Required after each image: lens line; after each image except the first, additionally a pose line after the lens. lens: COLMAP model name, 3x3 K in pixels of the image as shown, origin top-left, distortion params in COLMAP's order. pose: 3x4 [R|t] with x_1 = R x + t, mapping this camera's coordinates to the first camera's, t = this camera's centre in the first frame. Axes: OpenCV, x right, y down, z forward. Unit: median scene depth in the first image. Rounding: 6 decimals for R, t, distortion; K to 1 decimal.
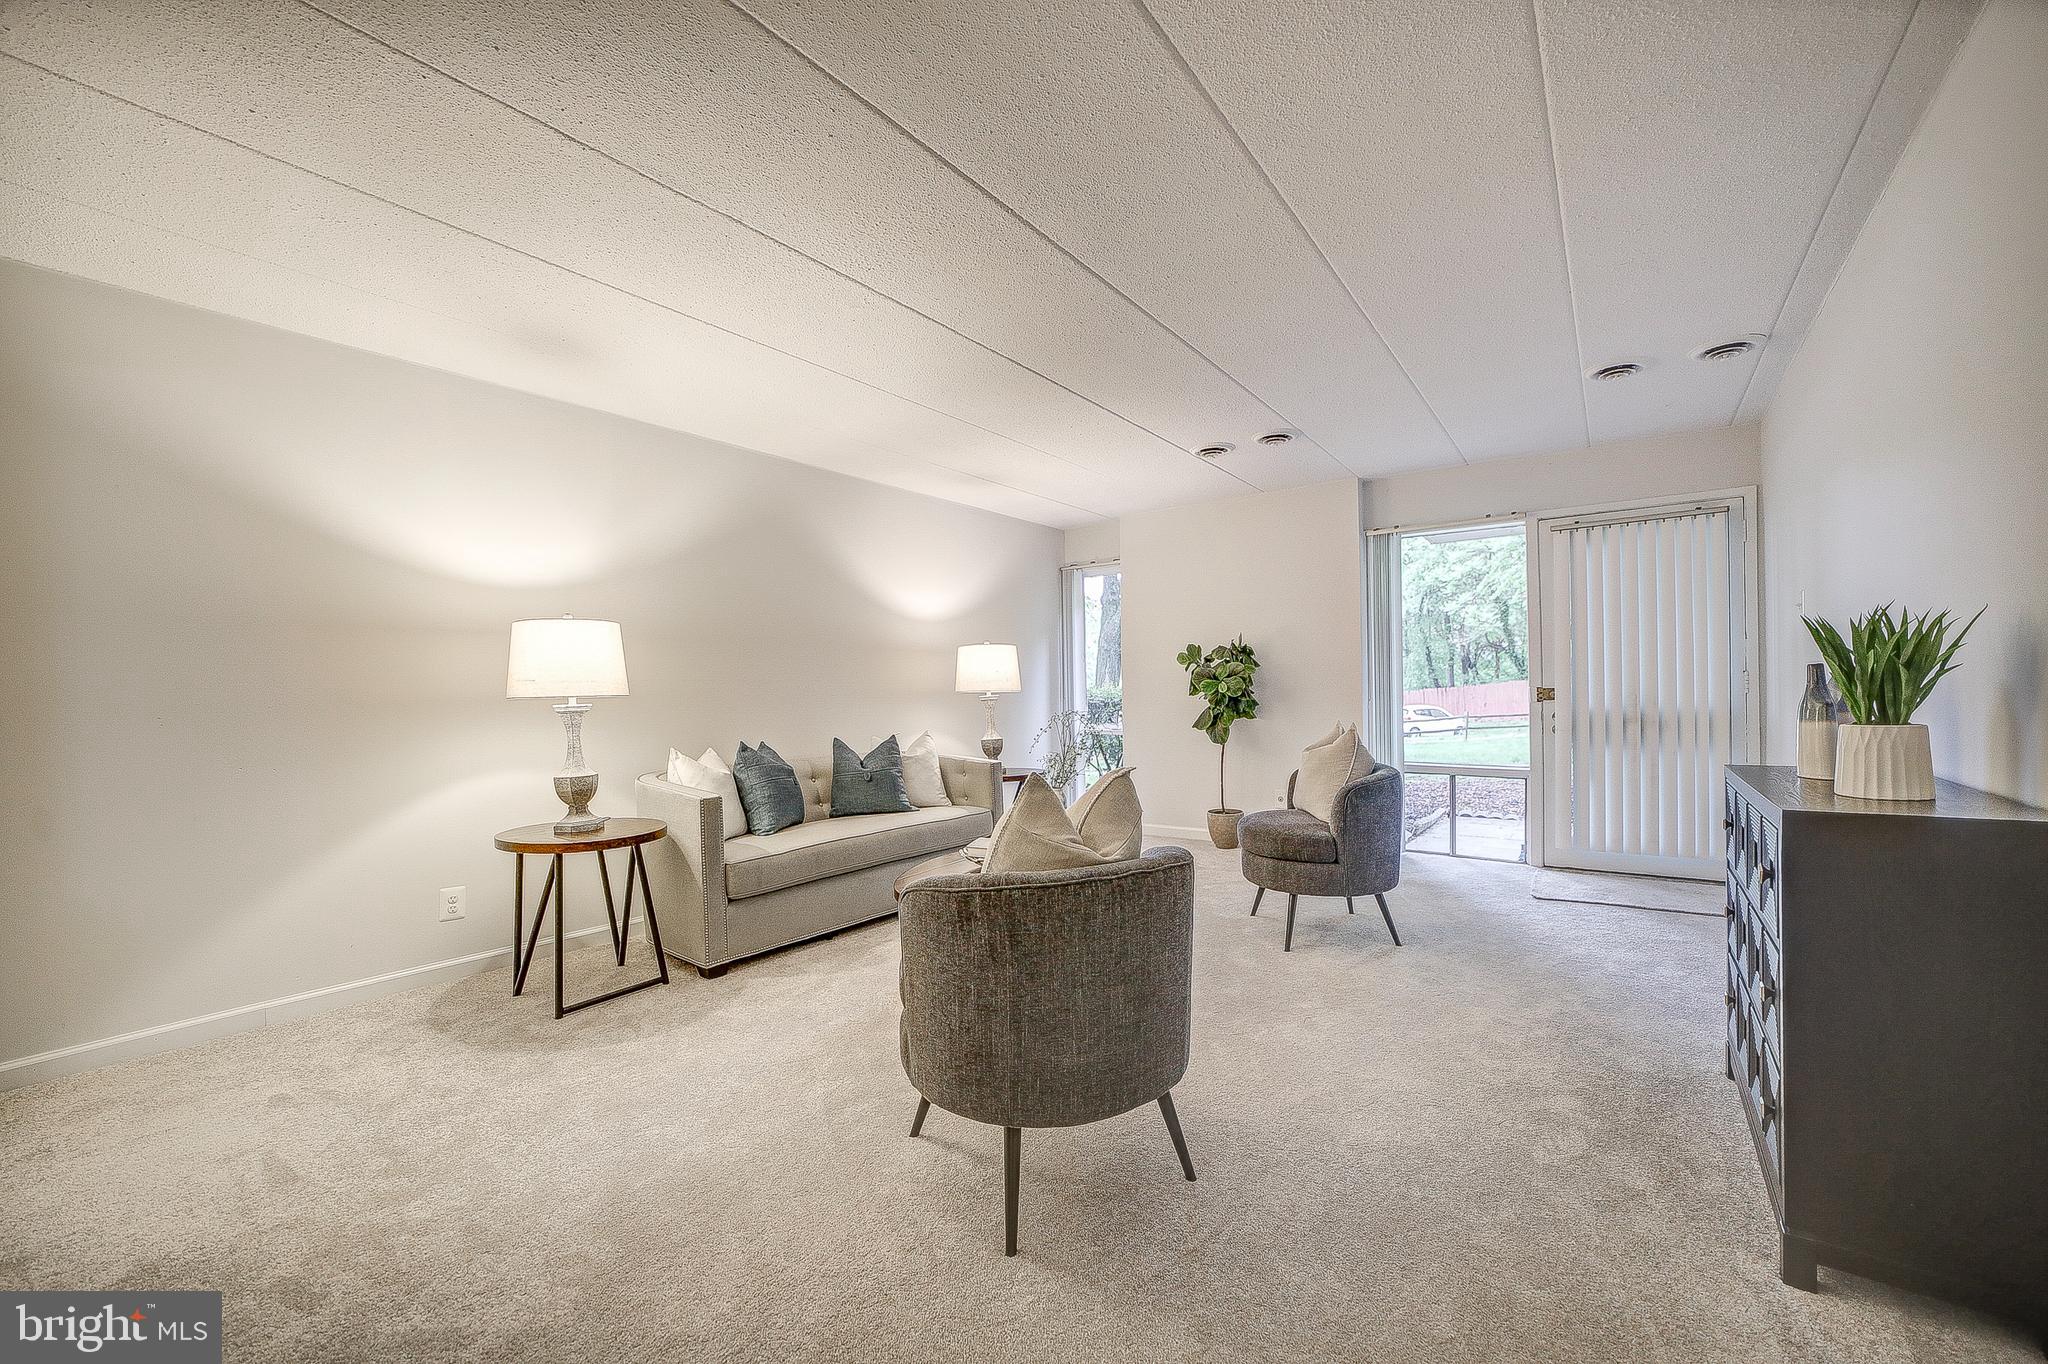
lens RADIAL K [[807.7, 0, 1029.2], [0, 807.7, 699.0], [0, 0, 1]] dist [-0.024519, -0.000071]
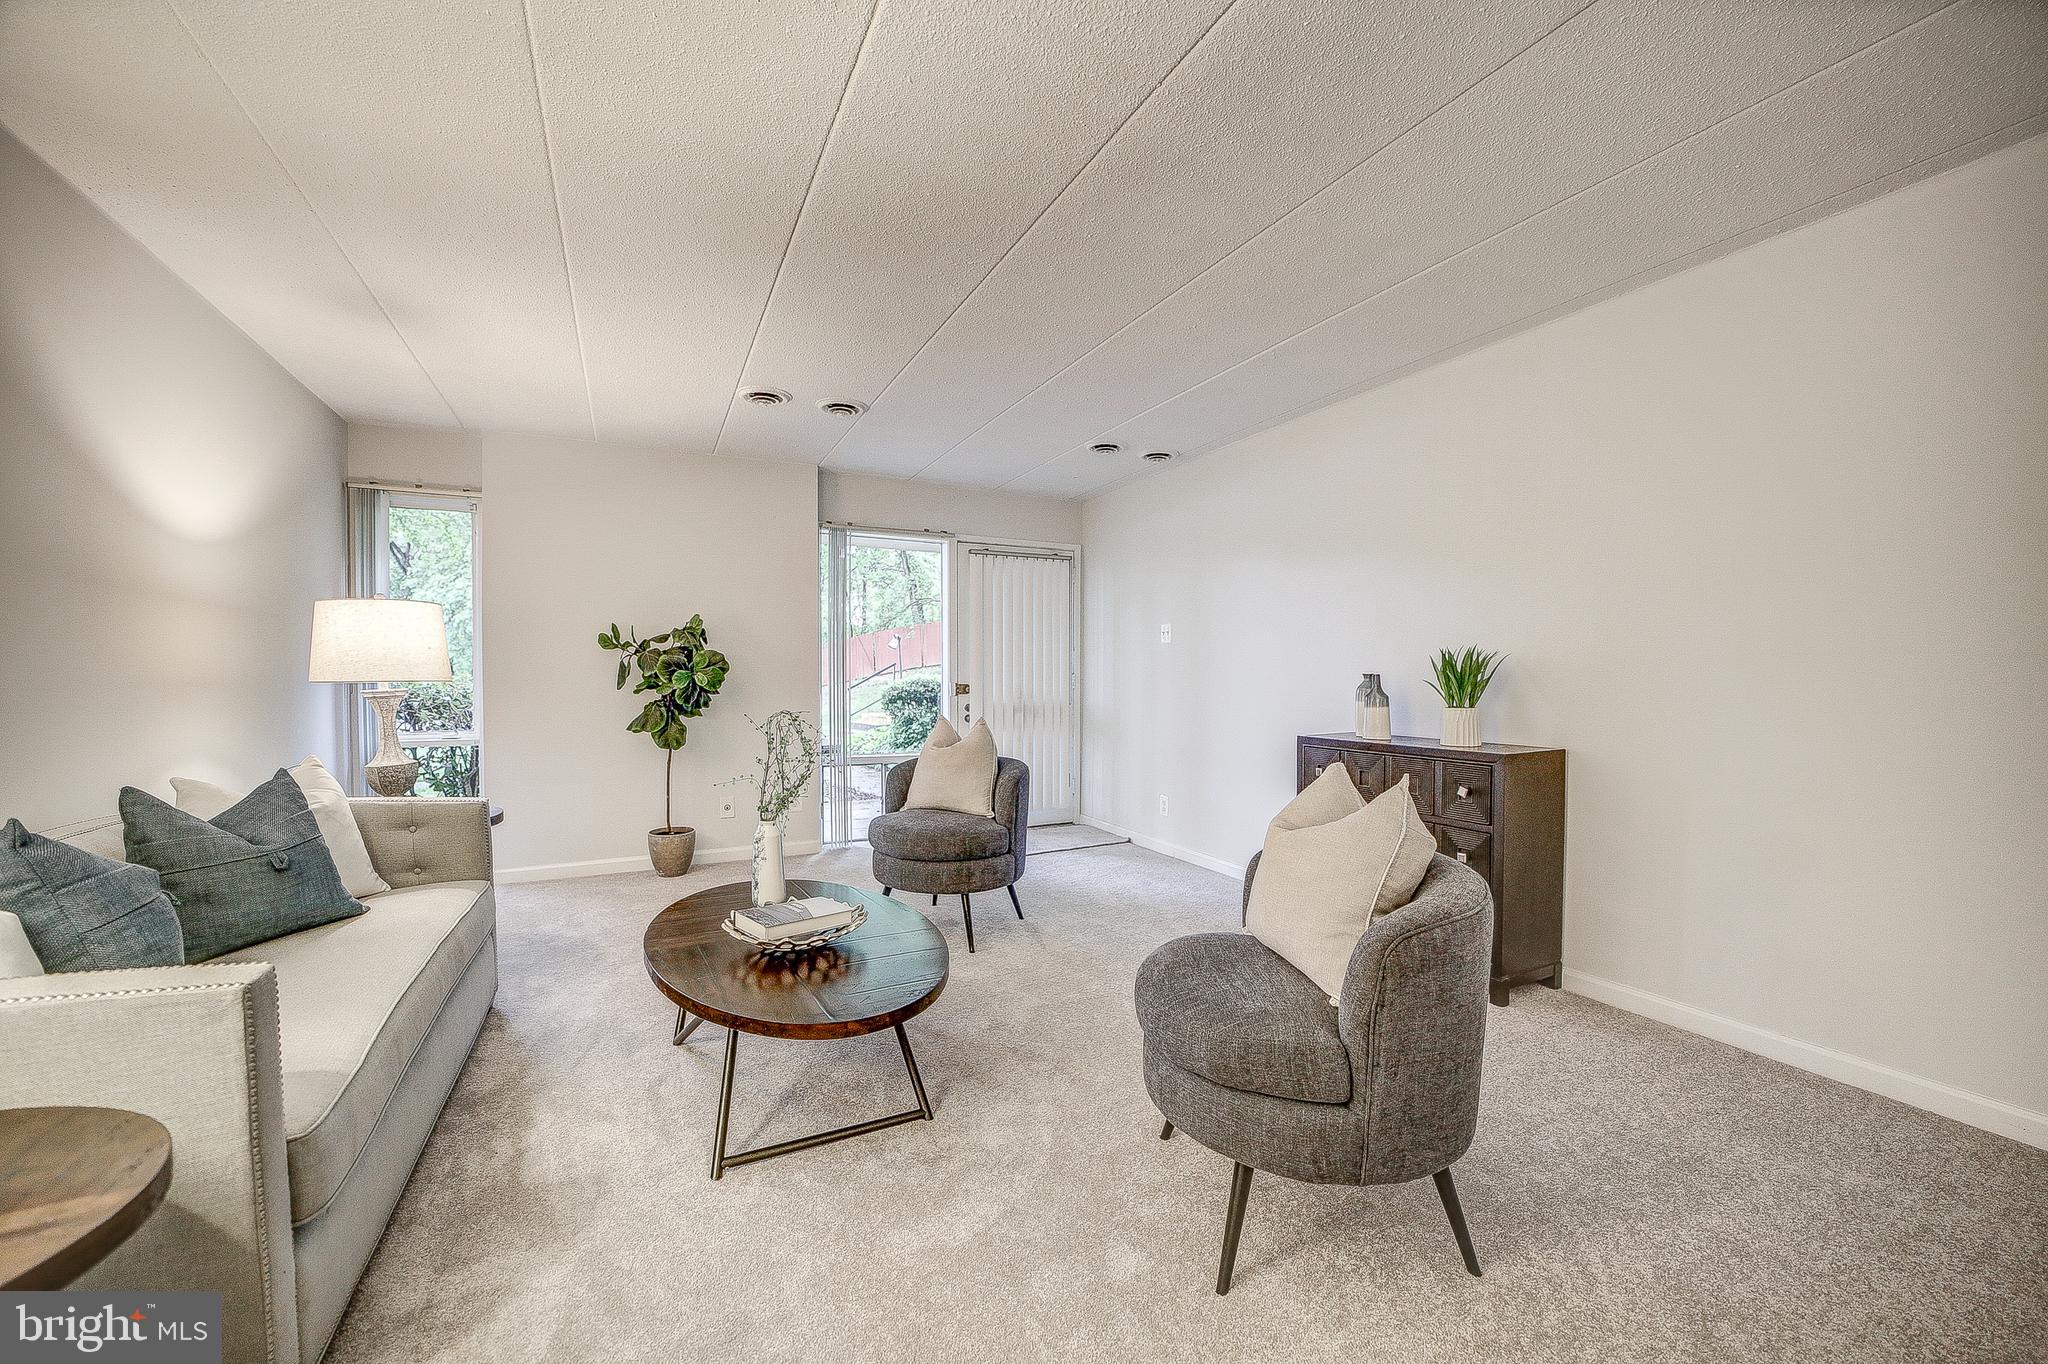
lens RADIAL K [[807.7, 0, 1029.2], [0, 807.7, 699.0], [0, 0, 1]] dist [-0.024519, -0.000071]
pose [[0.447928, -0.008580, 0.894028, -0.370579], [0.002305, 0.999962, 0.008442, -0.001075], [-0.894067, -0.001721, 0.447931, 0.356828]]
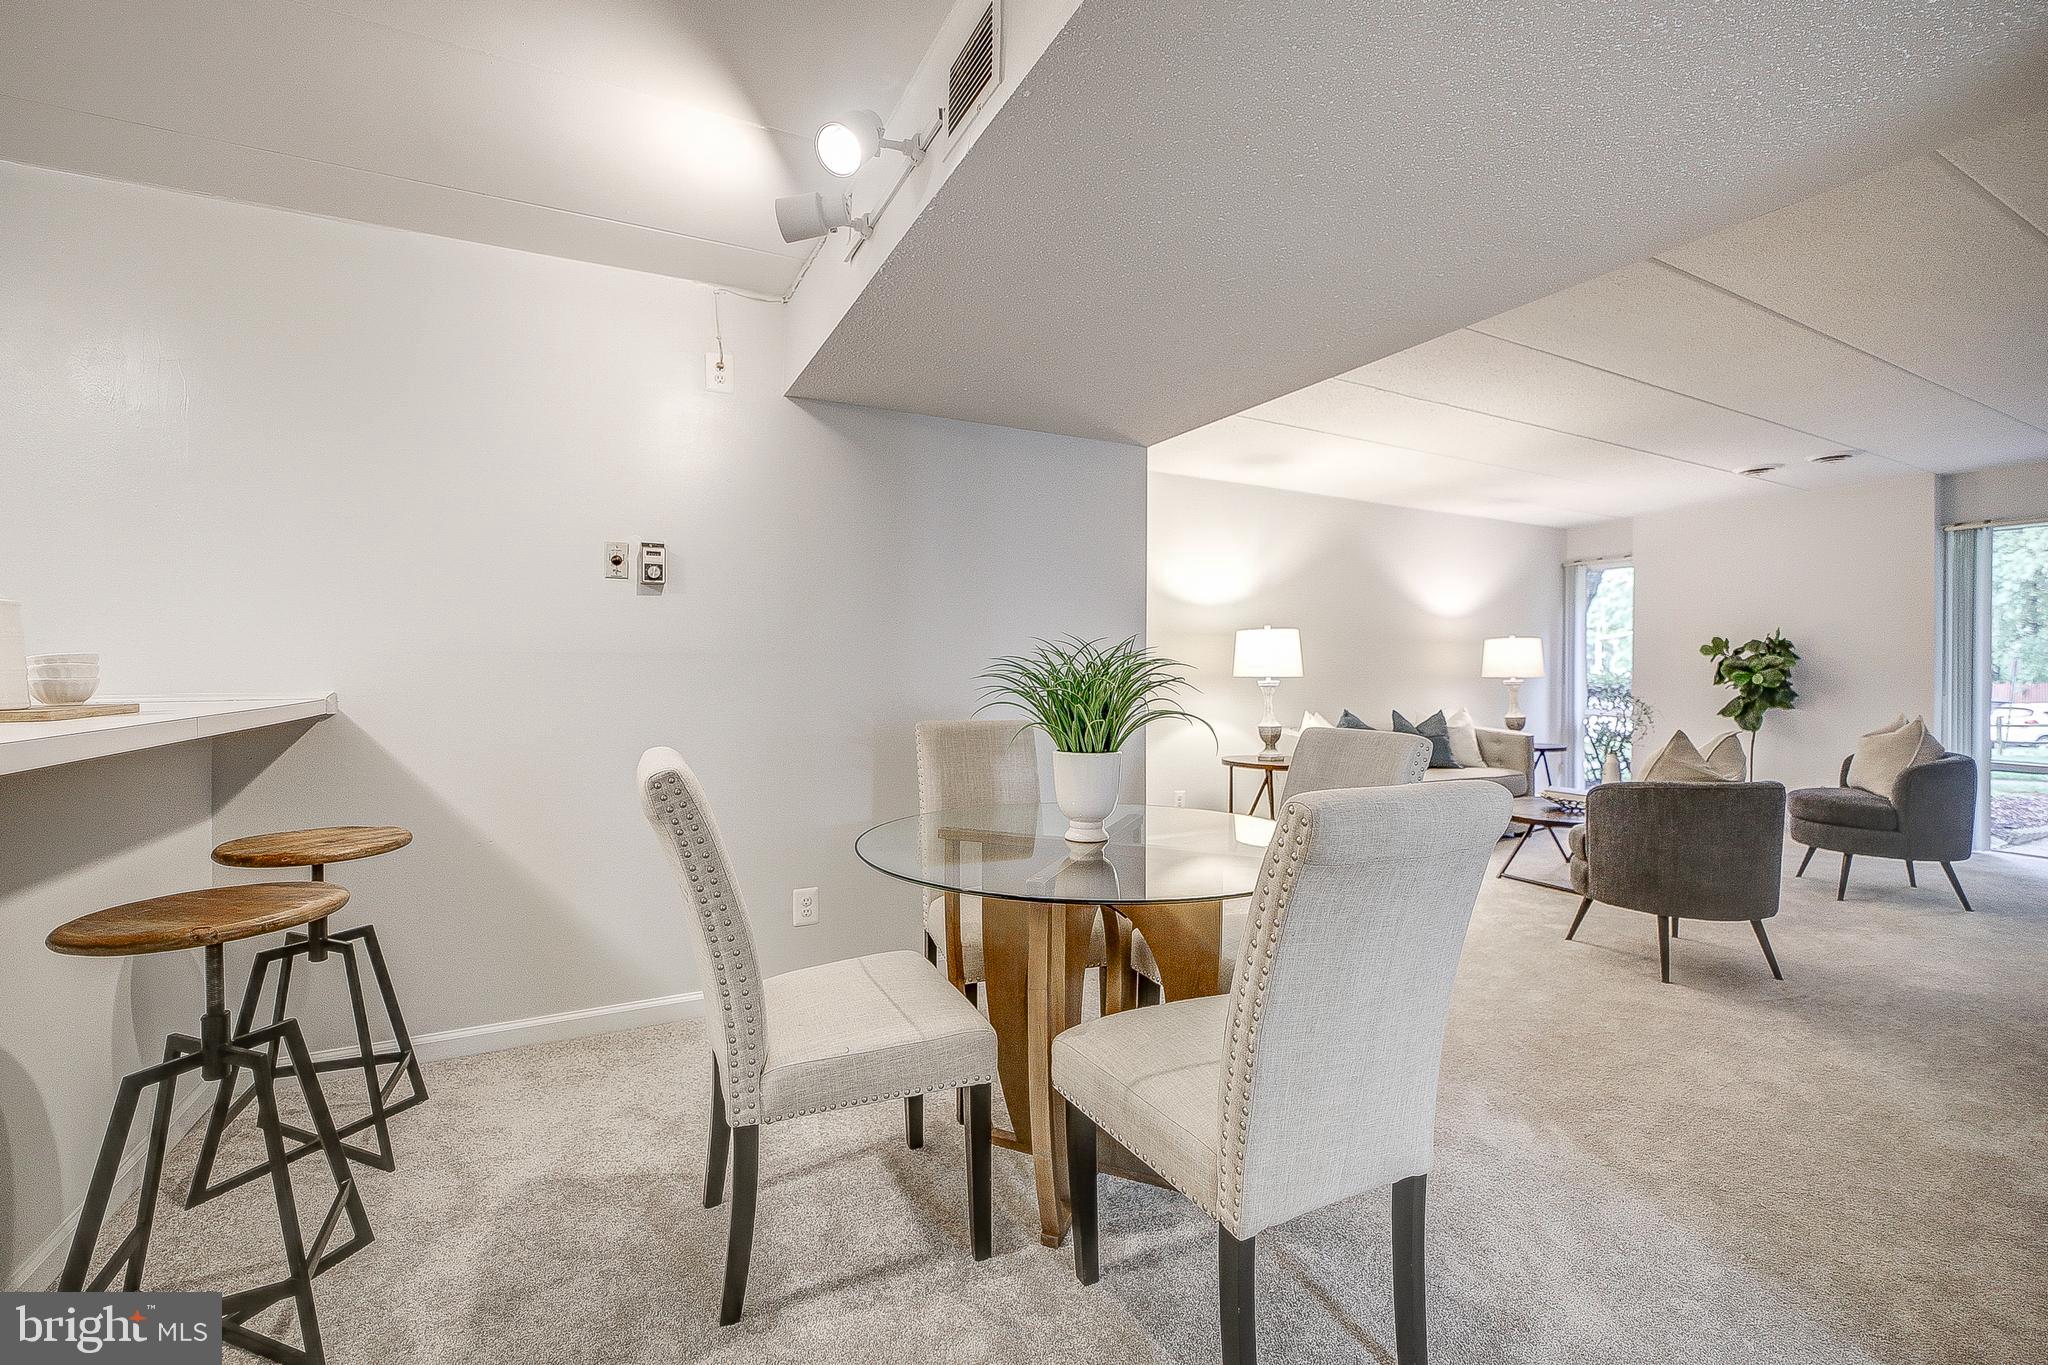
lens RADIAL K [[837.8, 0, 1018.7], [0, 837.8, 675.1], [0, 0, 1]] dist [-0.024769, 0.008704]
pose [[0.900046, 0.023801, -0.435143, -0.186051], [-0.023256, 0.999708, 0.006578, -0.003619], [0.435173, 0.004200, 0.900337, -0.469807]]
